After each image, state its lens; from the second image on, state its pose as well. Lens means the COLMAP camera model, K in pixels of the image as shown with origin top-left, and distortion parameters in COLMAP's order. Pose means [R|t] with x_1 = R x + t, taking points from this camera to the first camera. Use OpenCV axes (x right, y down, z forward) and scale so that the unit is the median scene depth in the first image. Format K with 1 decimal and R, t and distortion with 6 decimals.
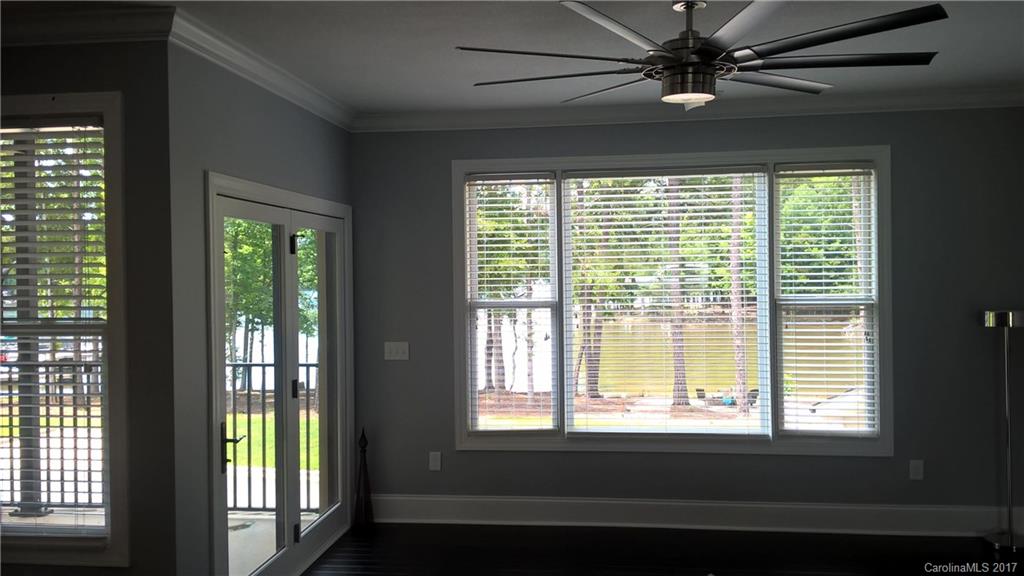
lens RADIAL K [[842.6, 0, 511.9], [0, 842.6, 285.5], [0, 0, 1]] dist [0.030670, -0.014455]
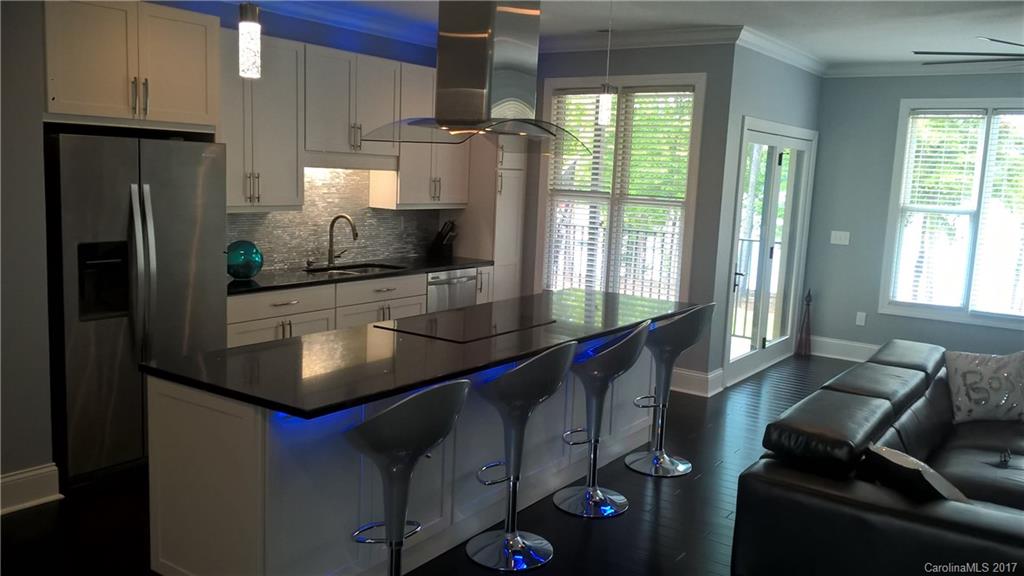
lens RADIAL K [[842.6, 0, 509.0], [0, 842.6, 298.2], [0, 0, 1]] dist [0.030670, -0.014455]
pose [[0.884275, 0.115375, -0.452489, 0.025475], [-0.056745, 0.988365, 0.141119, 0.010750], [0.463506, -0.099112, 0.880533, -0.526134]]
